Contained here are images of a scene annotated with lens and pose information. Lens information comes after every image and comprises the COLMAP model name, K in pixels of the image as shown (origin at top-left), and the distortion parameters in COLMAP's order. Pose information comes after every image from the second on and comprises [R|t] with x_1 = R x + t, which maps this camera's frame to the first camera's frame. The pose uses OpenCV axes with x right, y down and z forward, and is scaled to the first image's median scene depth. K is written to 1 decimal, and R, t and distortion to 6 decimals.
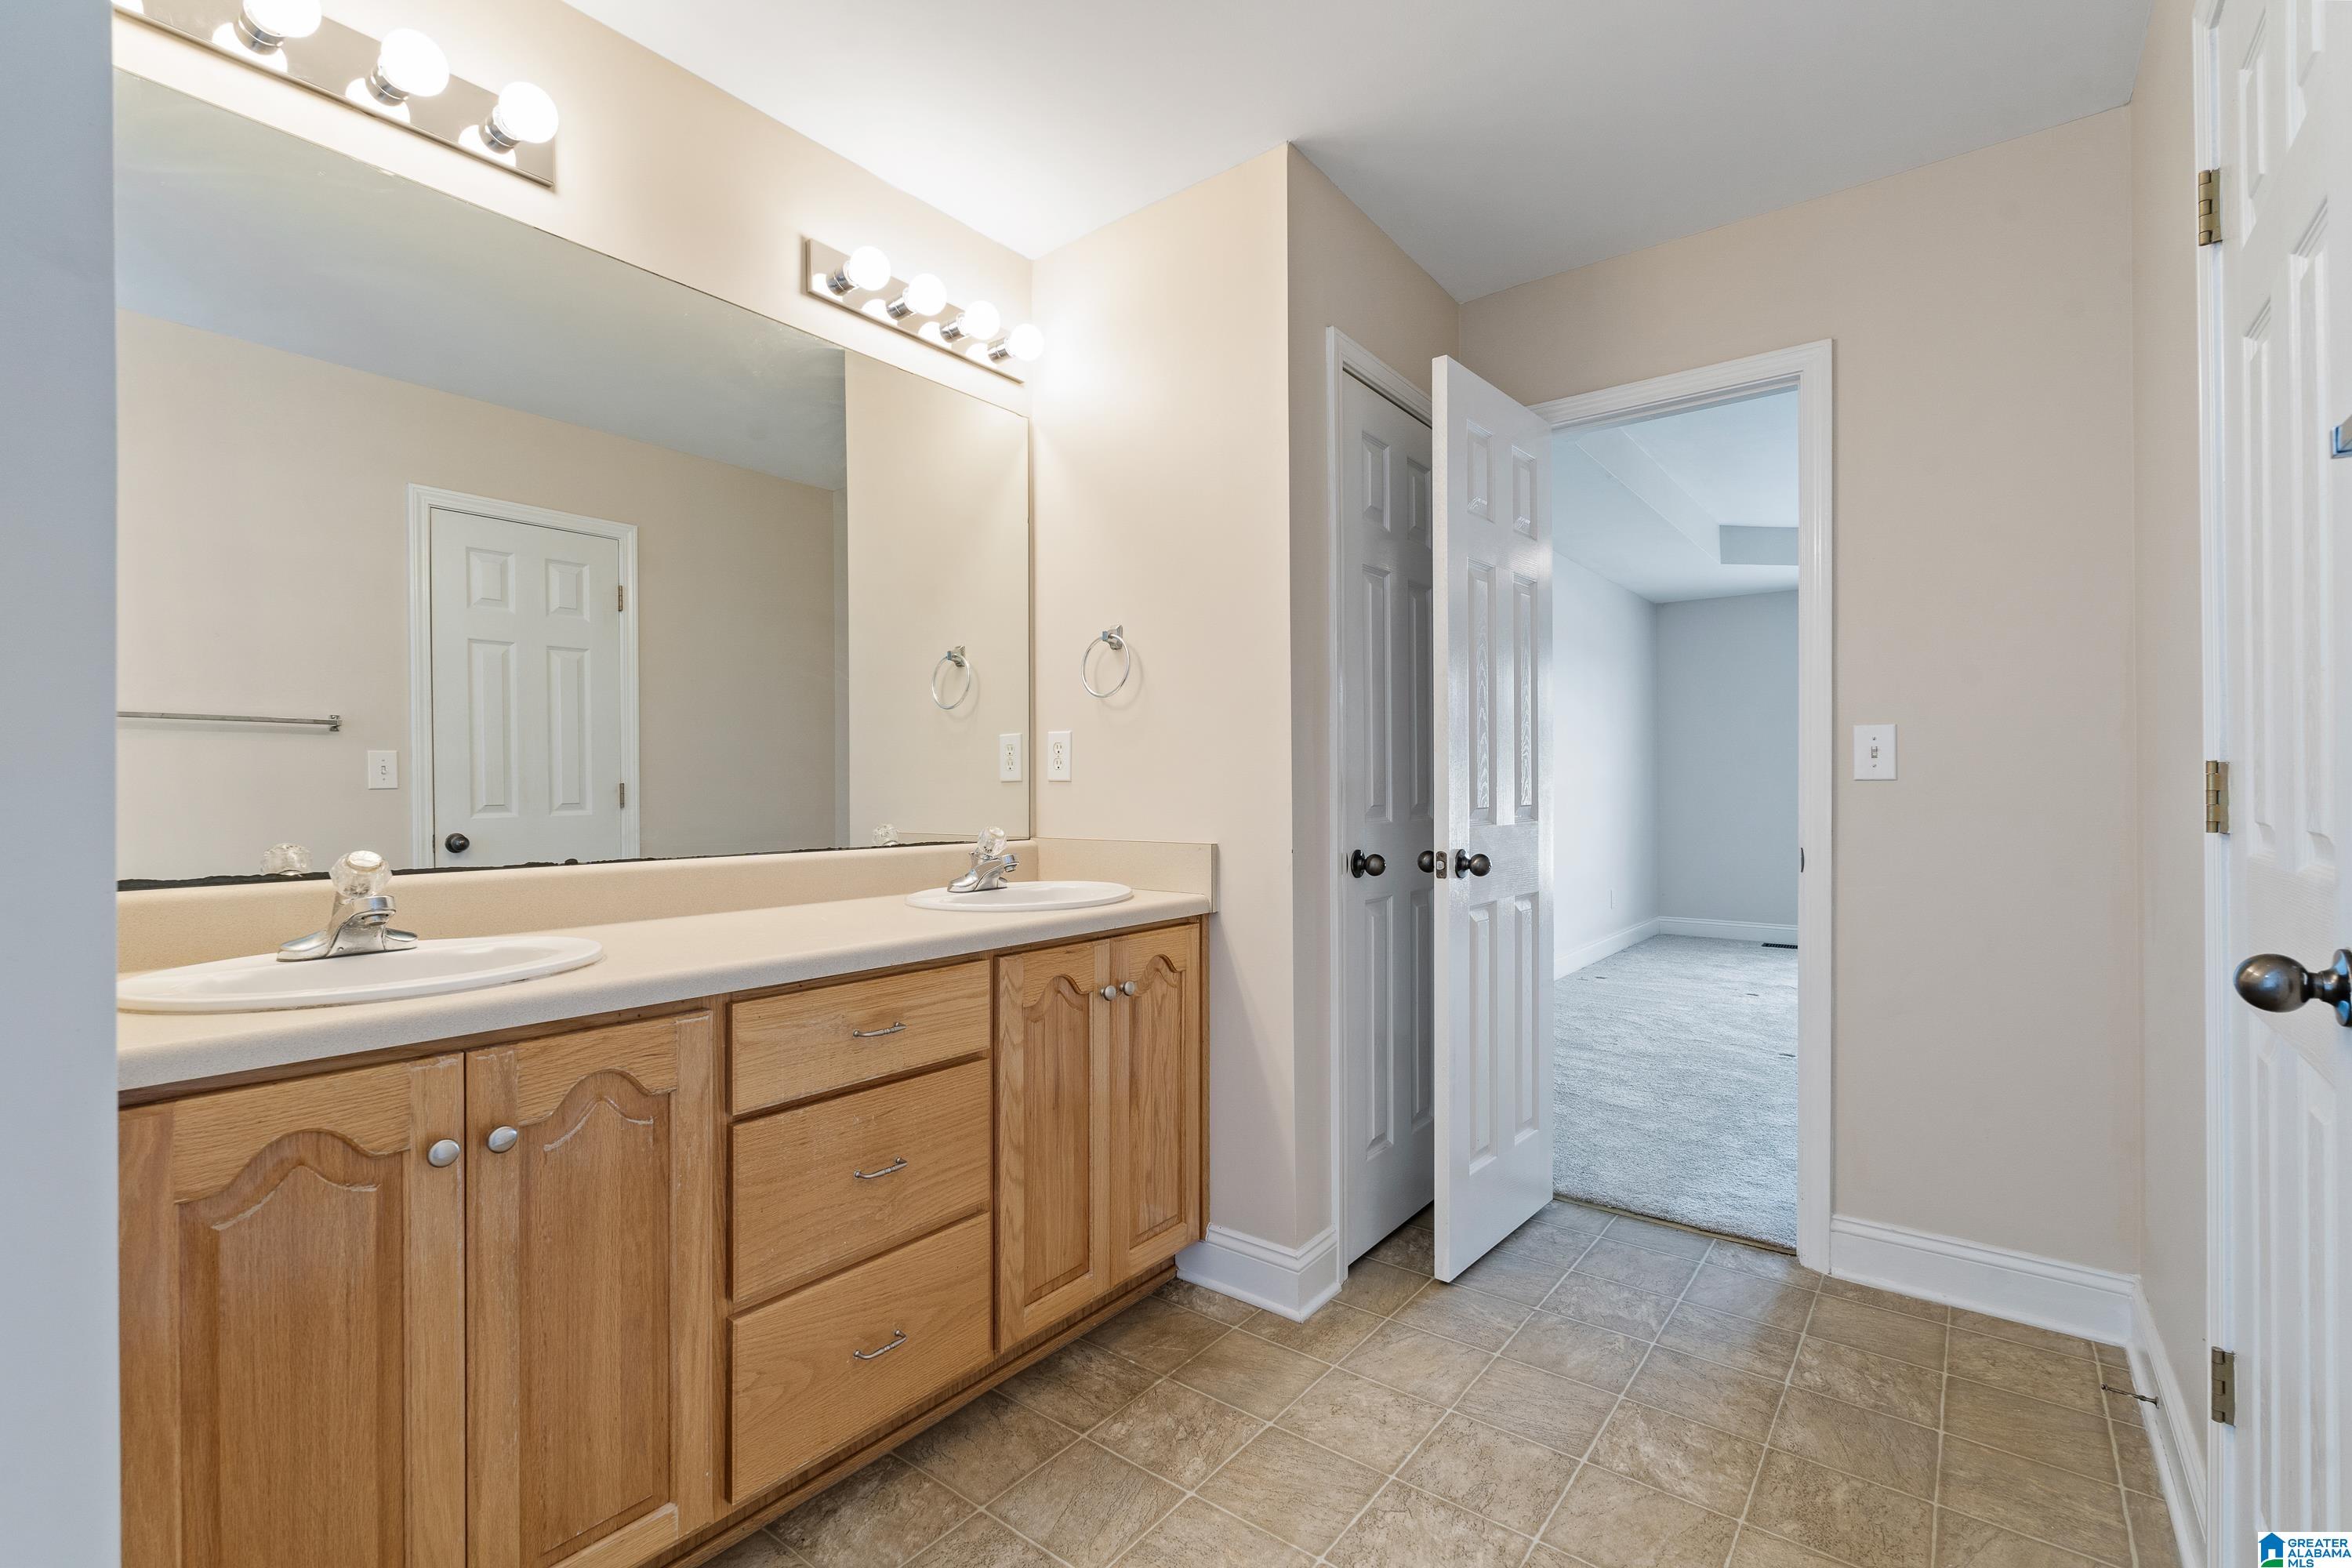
lens RADIAL K [[1046.2, 0, 1164.2], [0, 1046.2, 784.4], [0, 0, 1]] dist [-0.002835, 0.000459]
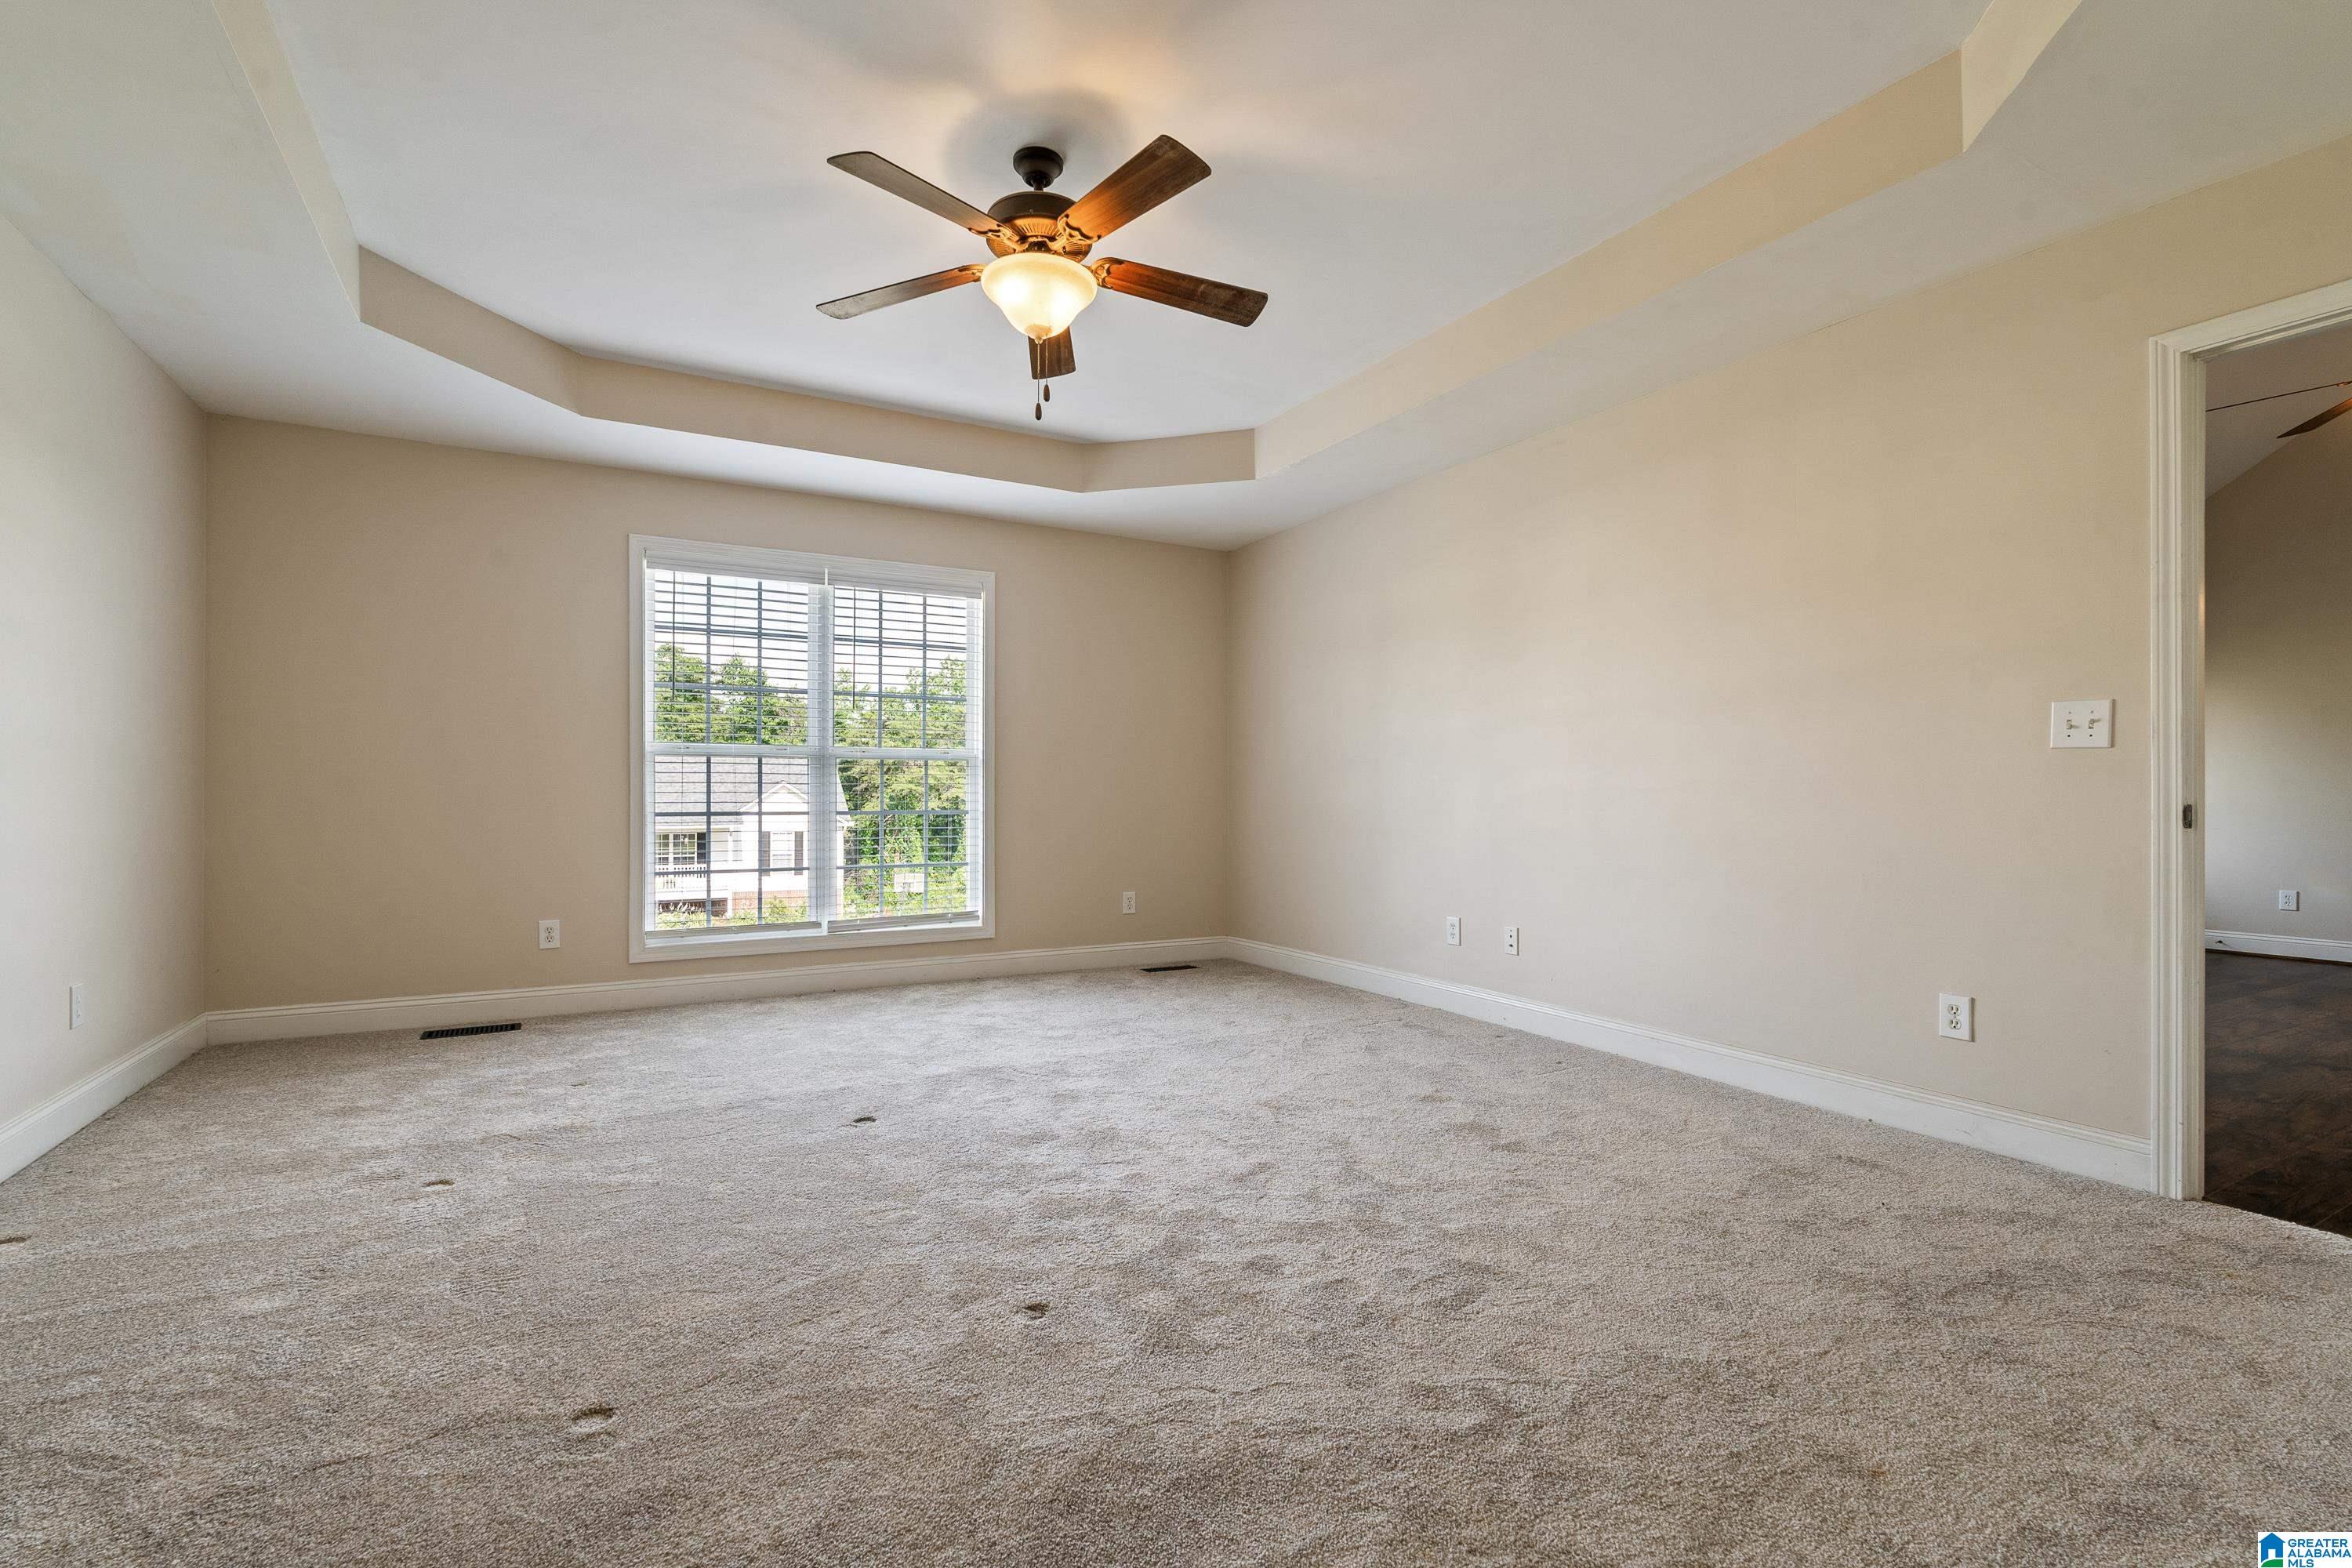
lens RADIAL K [[1050.0, 0, 1156.6], [0, 1050.0, 768.4], [0, 0, 1]] dist [-0.003750, -0.000041]
pose [[0.388308, 0.021209, 0.921286, 0.197719], [0.002404, 0.999708, -0.024028, 0.020490], [-0.921527, 0.011545, 0.388144, 0.409739]]
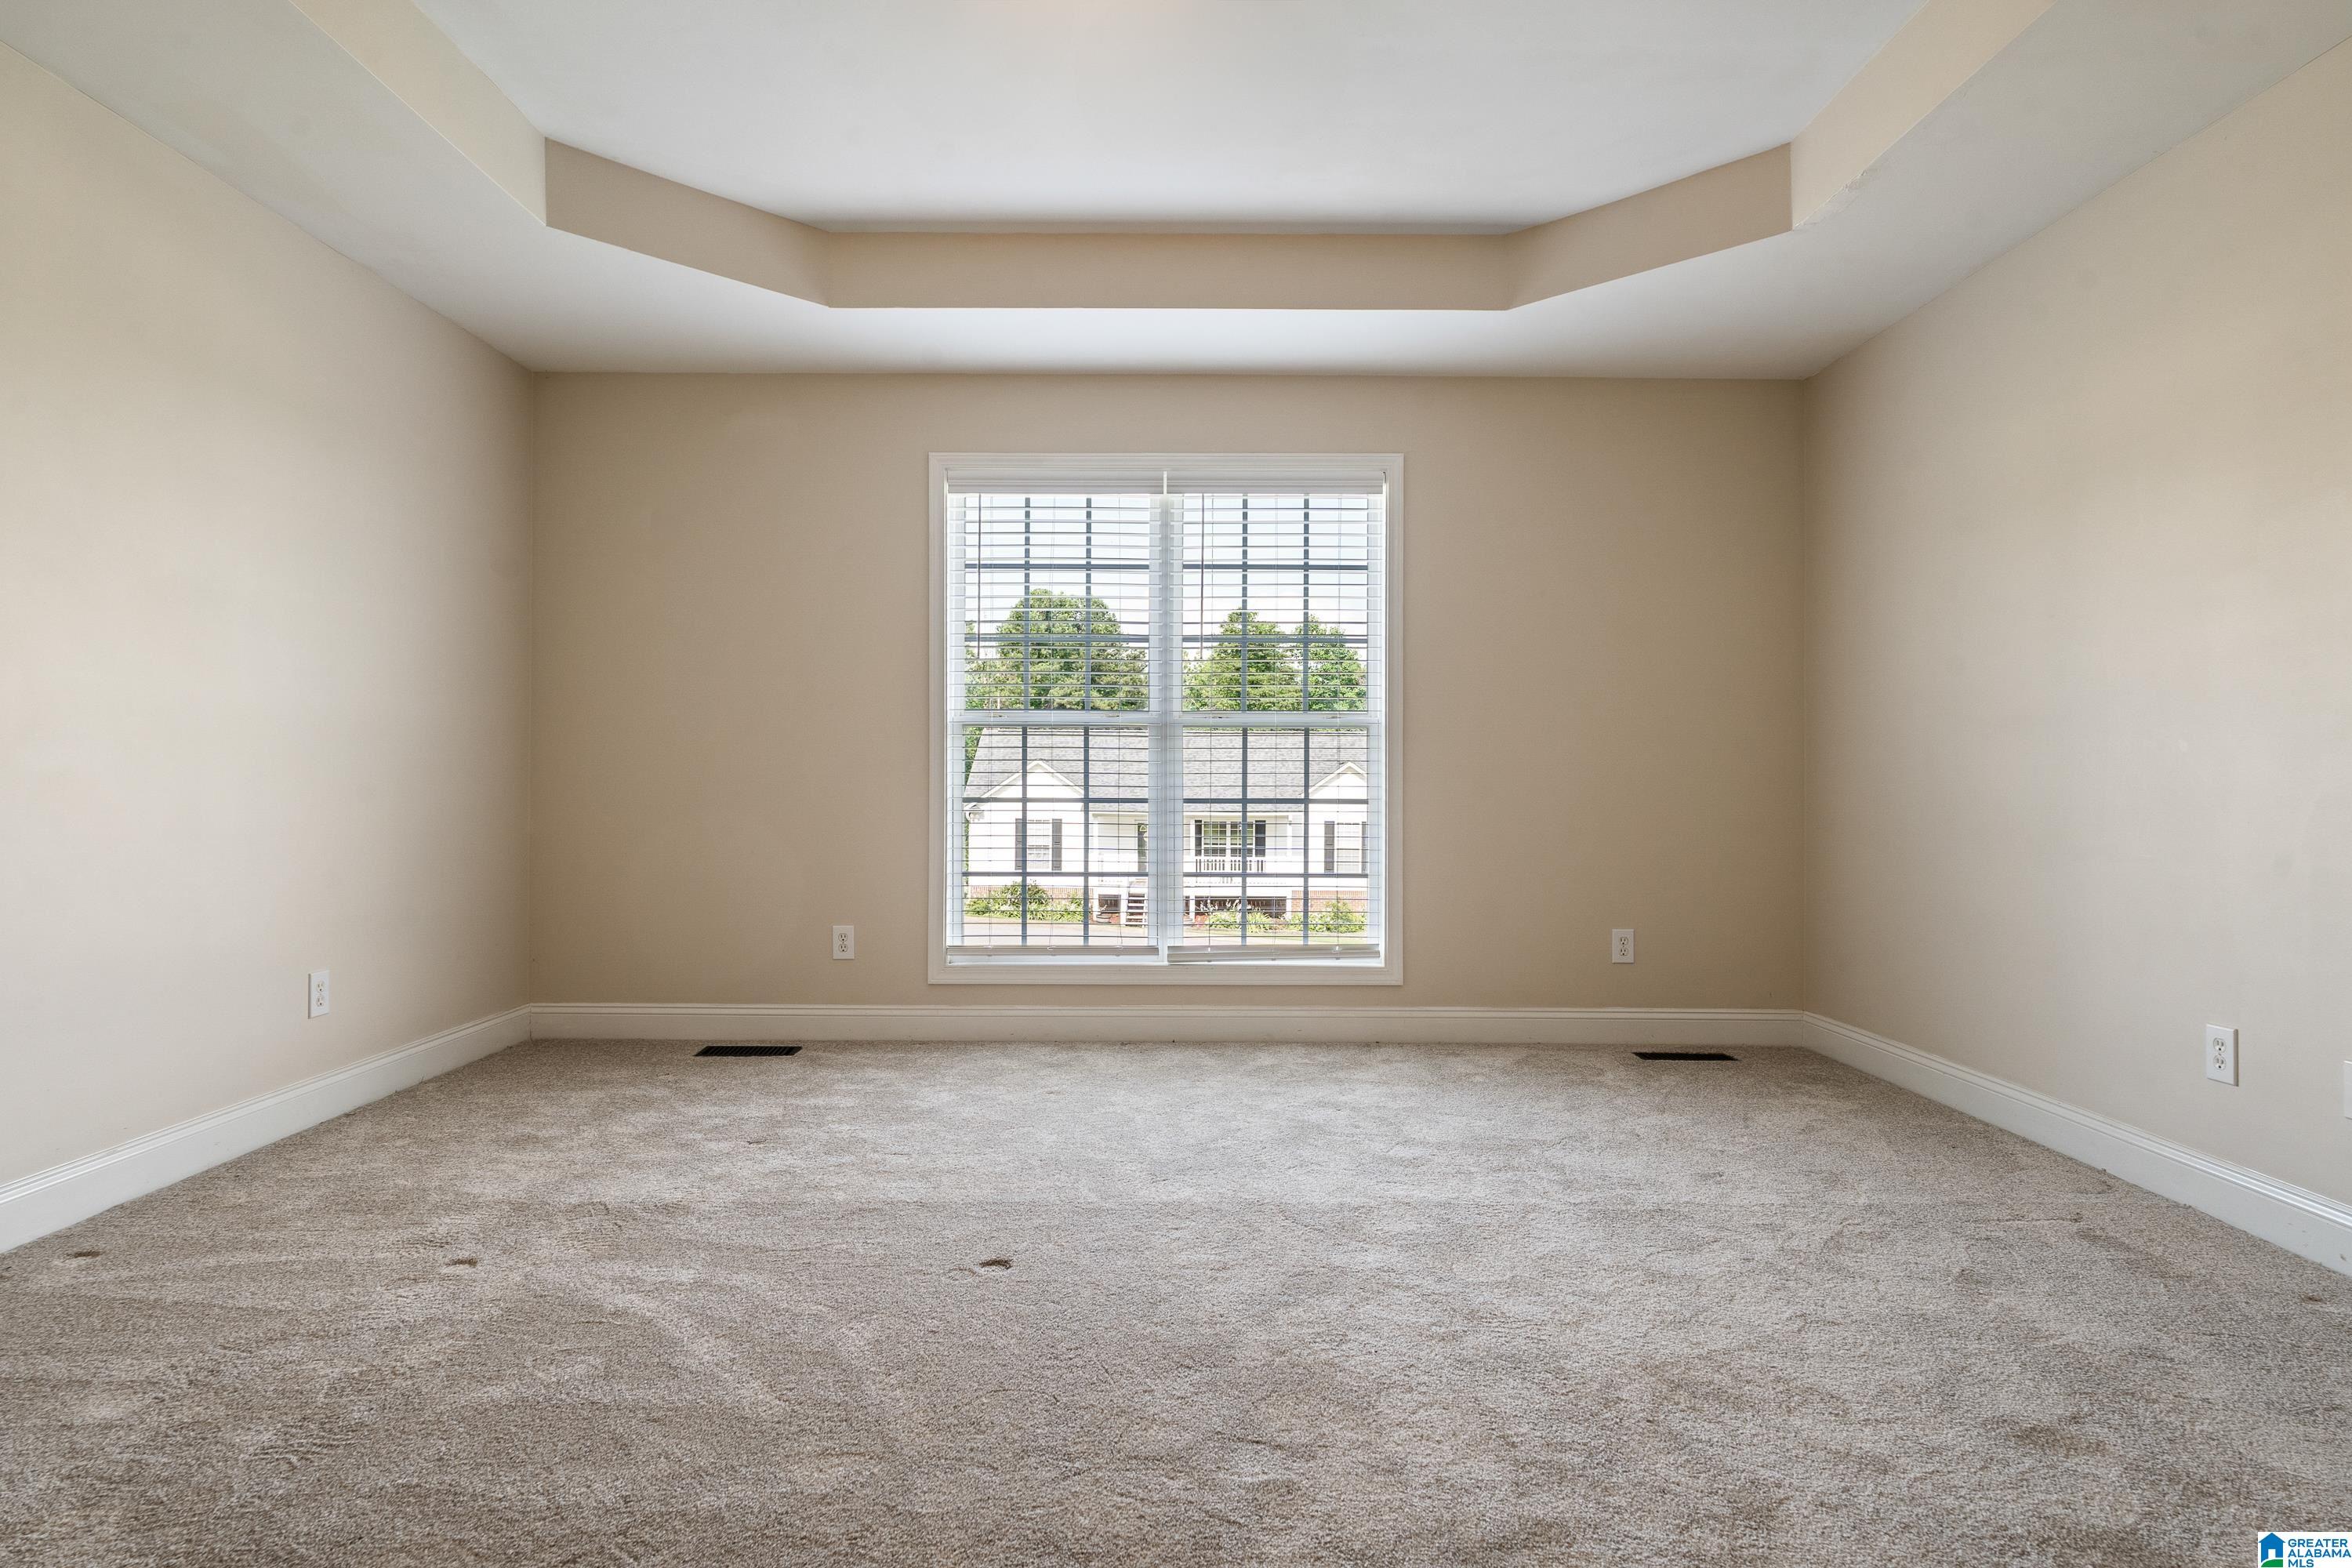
lens RADIAL K [[1282.9, 0, 1172.2], [0, 1282.9, 751.2], [0, 0, 1]] dist [-0.001324, 0.001768]
pose [[0.786055, 0.012926, 0.618022, 0.376946], [-0.000474, 0.999794, -0.020308, 0.021387], [-0.618157, 0.015670, 0.785899, 0.381504]]
